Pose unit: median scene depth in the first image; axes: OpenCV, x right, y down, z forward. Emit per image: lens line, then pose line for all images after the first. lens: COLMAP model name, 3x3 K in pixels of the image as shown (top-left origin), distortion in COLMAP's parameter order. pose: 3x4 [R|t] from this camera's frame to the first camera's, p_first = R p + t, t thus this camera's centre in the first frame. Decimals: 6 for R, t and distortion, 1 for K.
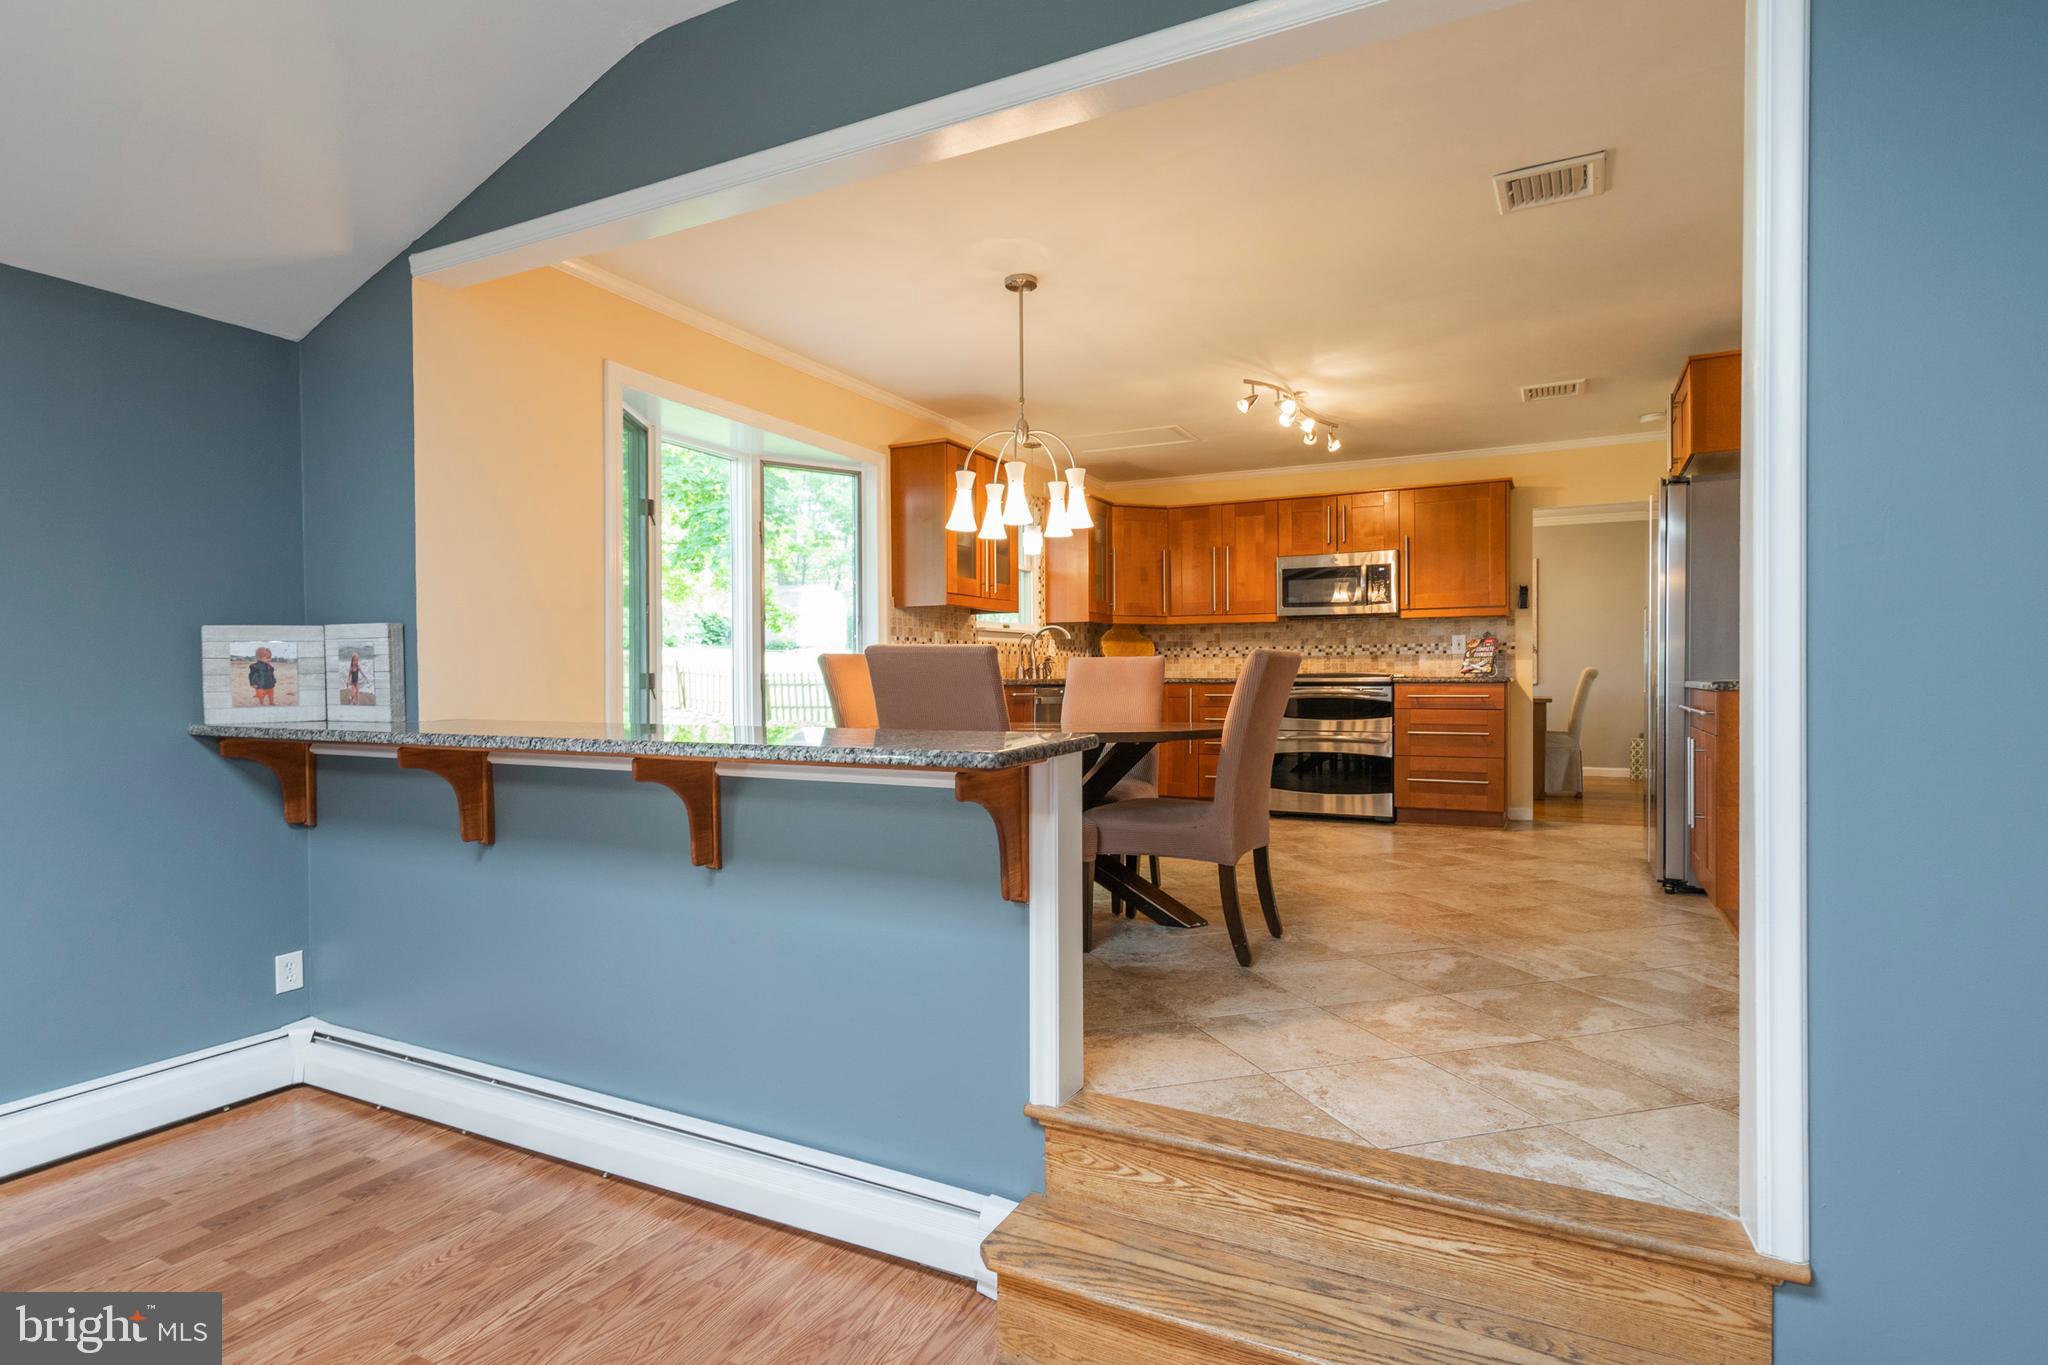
lens RADIAL K [[1005.6, 0, 1144.9], [0, 1005.6, 679.4], [0, 0, 1]] dist [0.000117, 0.000426]
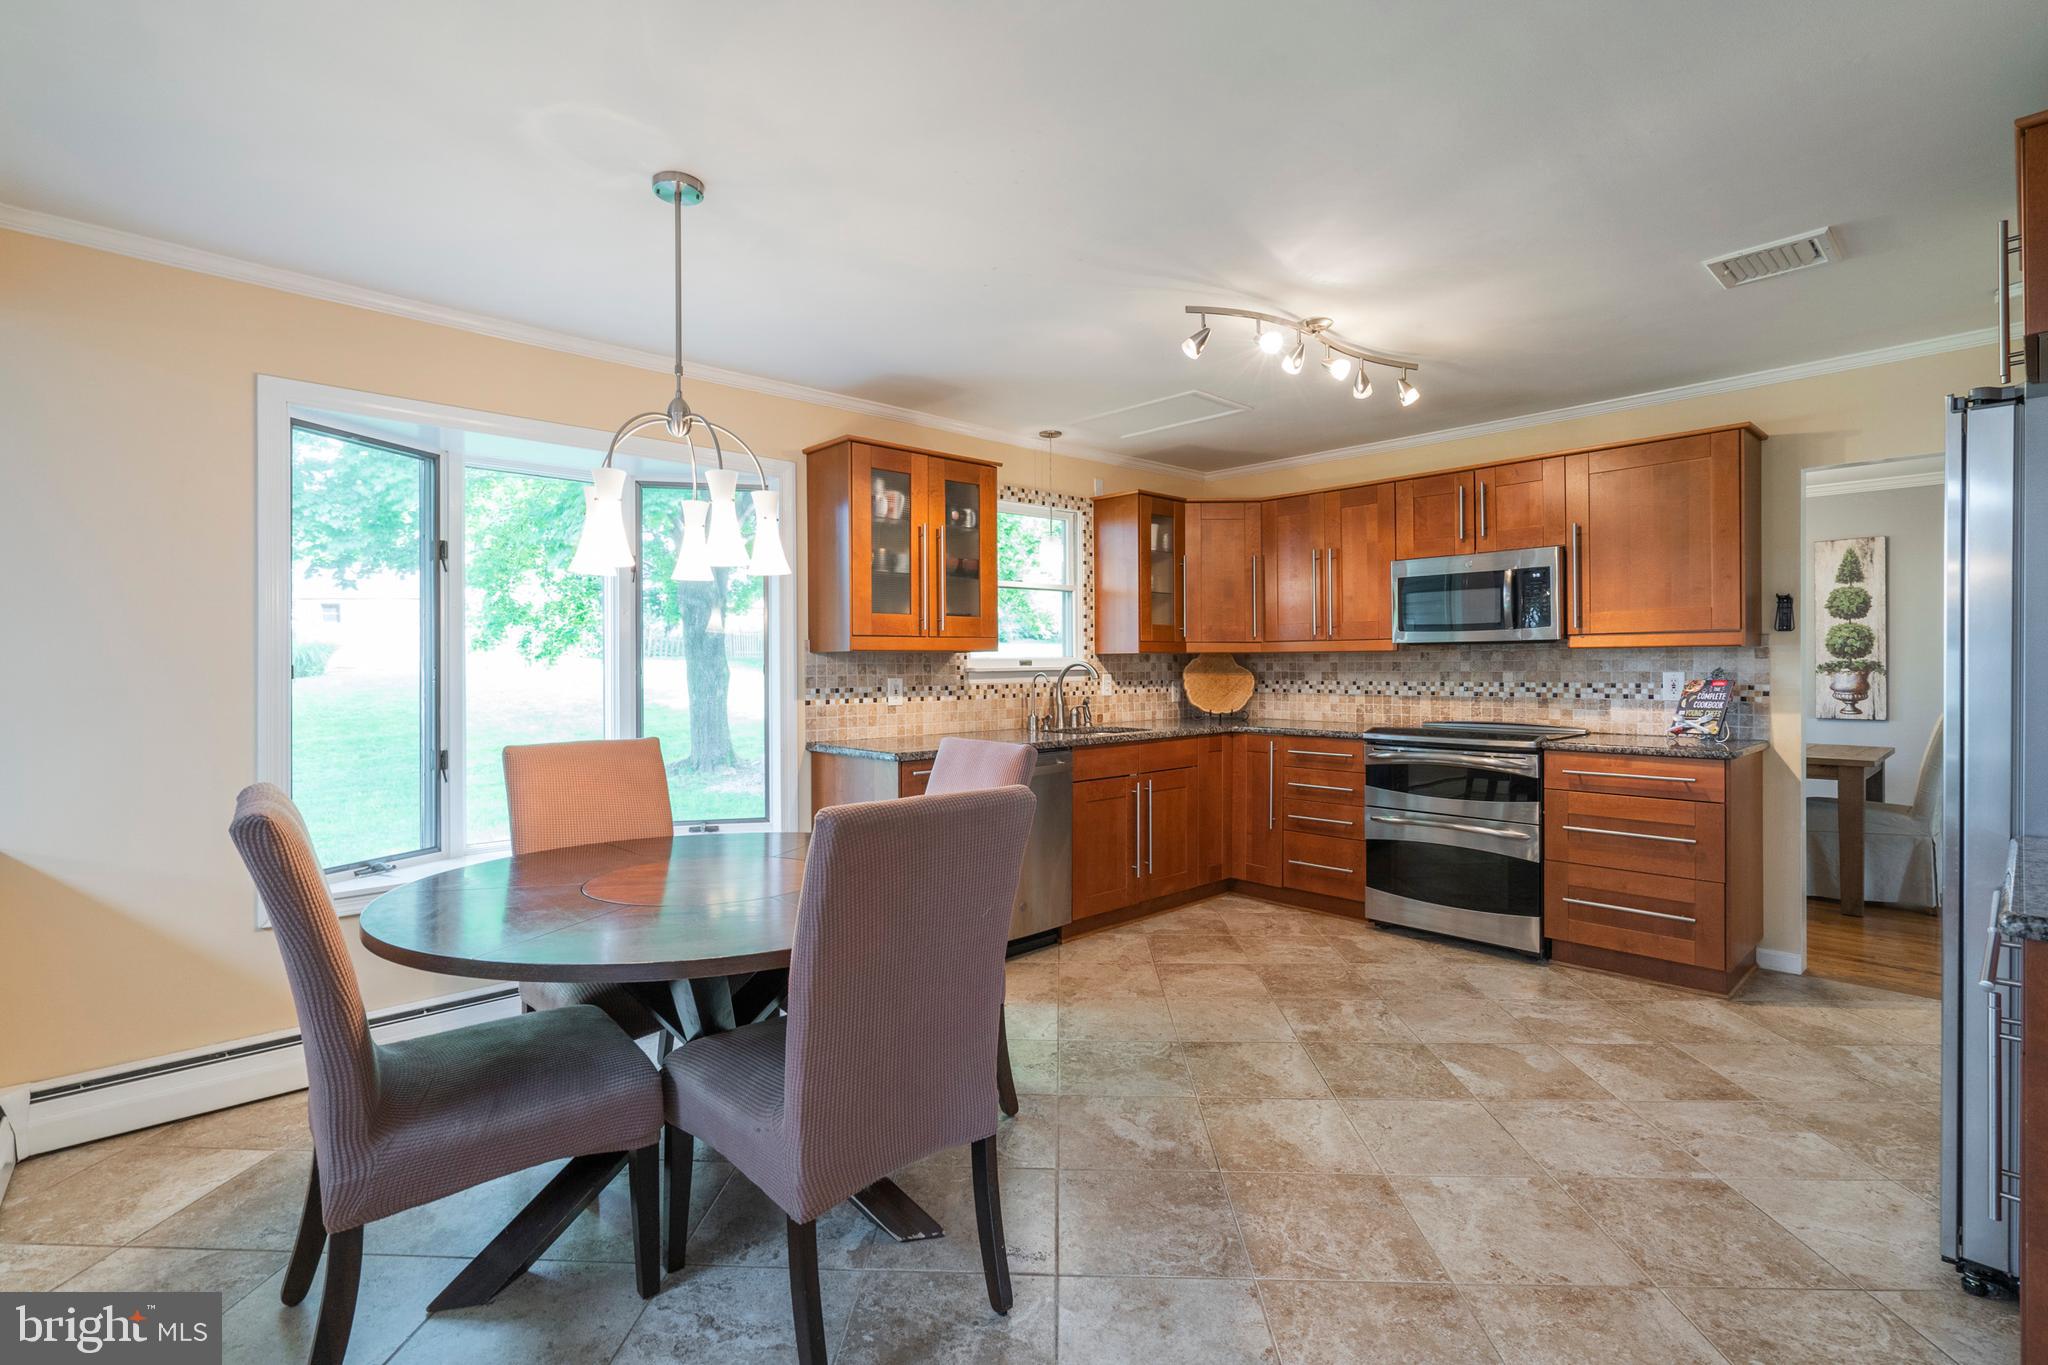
lens RADIAL K [[990.8, 0, 1107.6], [0, 990.8, 665.4], [0, 0, 1]] dist [-0.001959, 0.000450]
pose [[0.935828, -0.001583, -0.352452, 0.200073], [0.000945, 0.999998, -0.001983, -0.048287], [0.352455, 0.001523, 0.935828, 0.280128]]
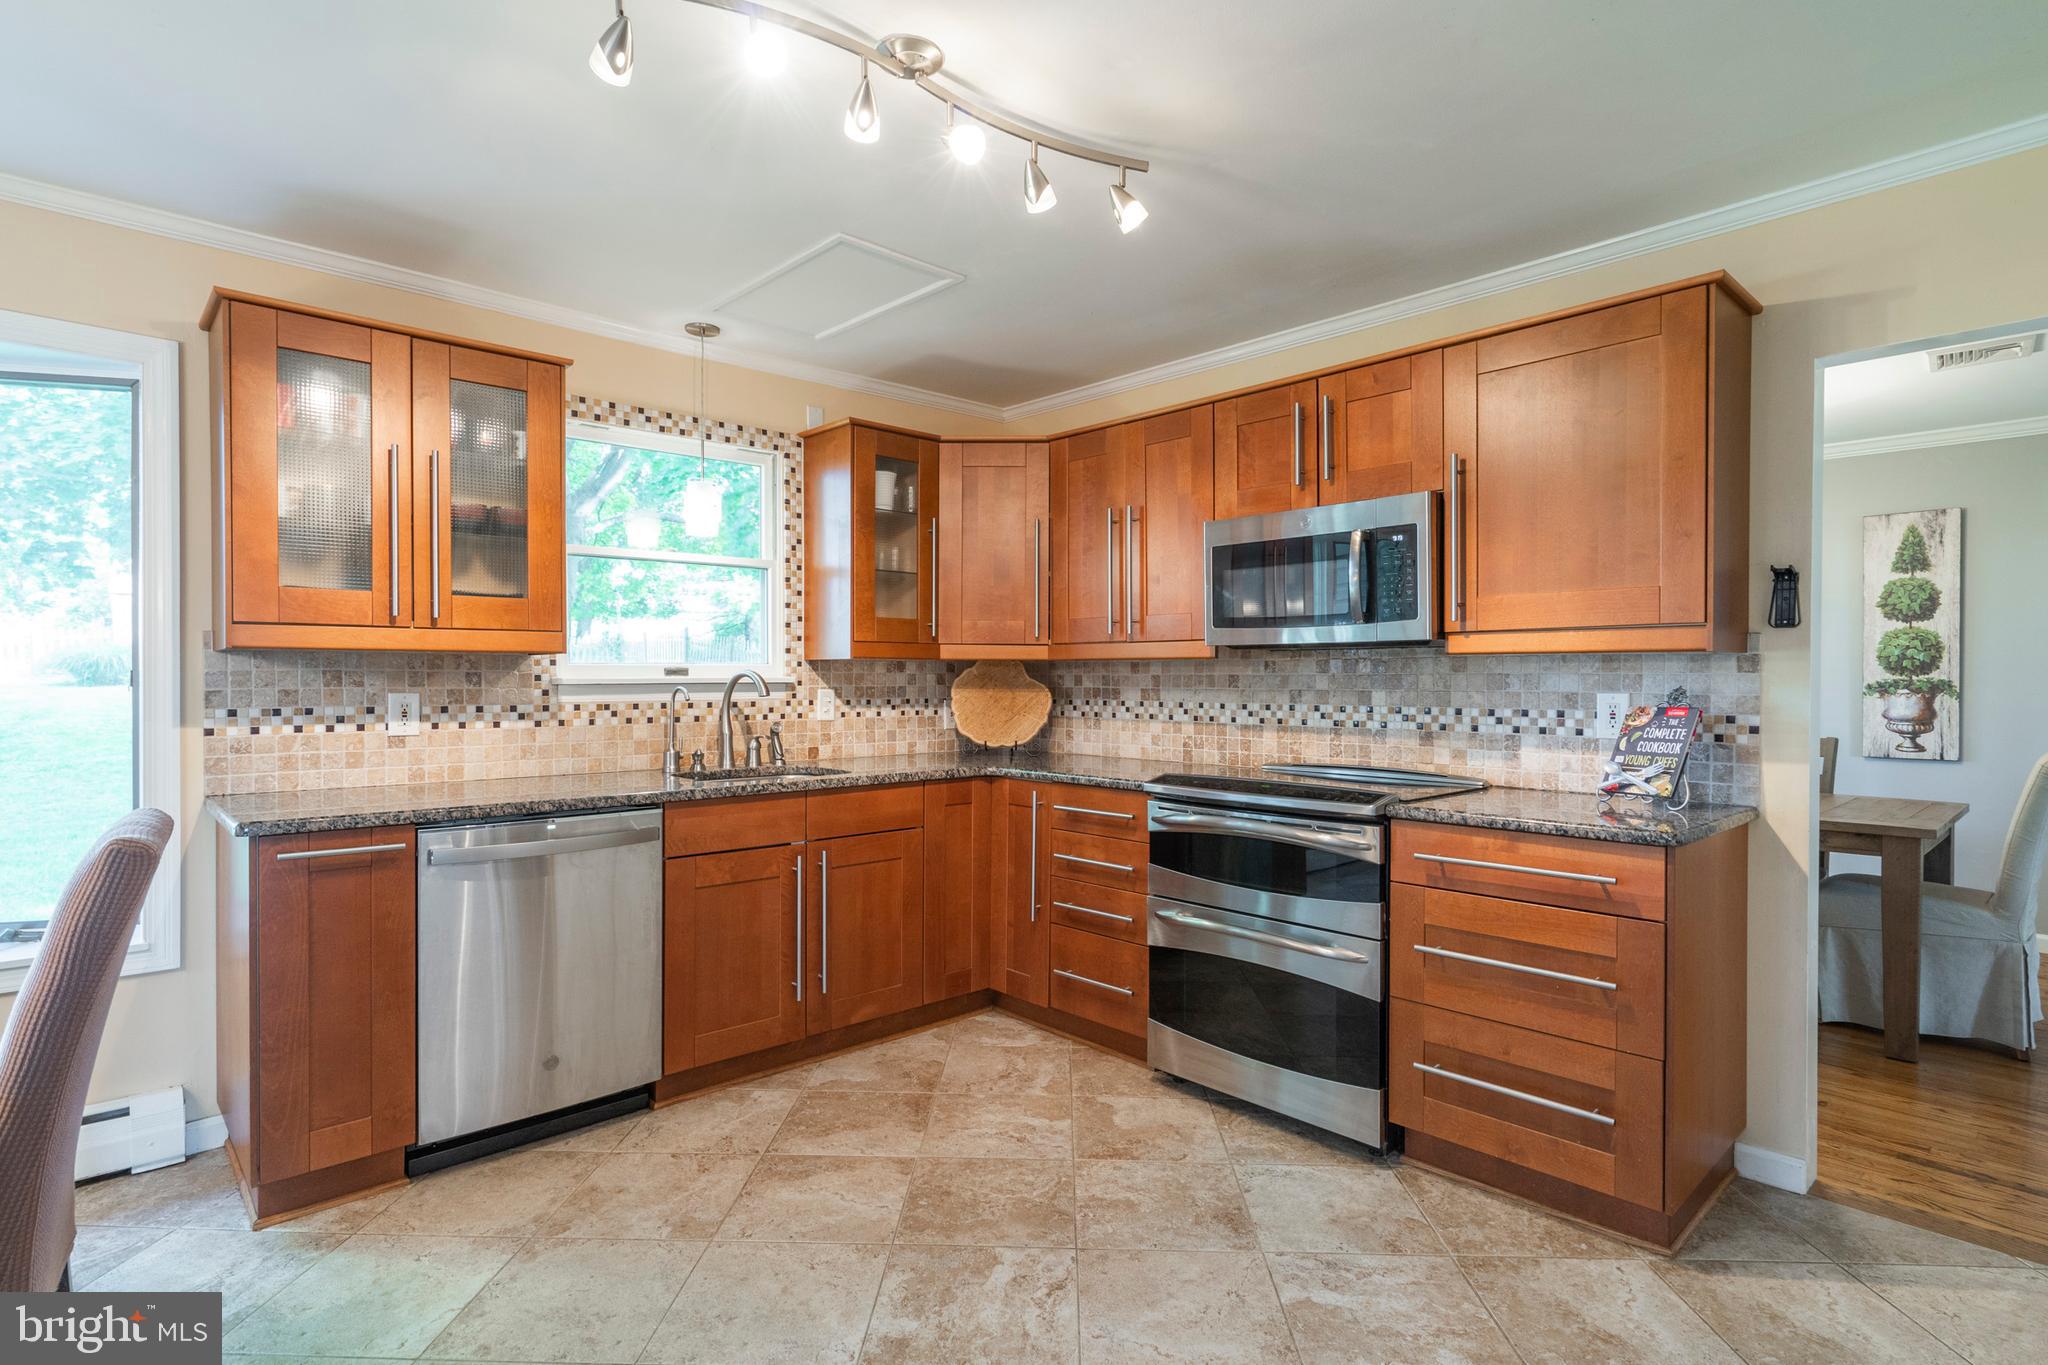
lens RADIAL K [[1095.3, 0, 1091.2], [0, 1095.3, 684.1], [0, 0, 1]] dist [-0.001271, 0.001845]
pose [[0.933155, 0.007402, -0.359399, 0.280555], [-0.006852, 0.999973, 0.002806, -0.048396], [0.359410, -0.000156, 0.933180, 0.521893]]
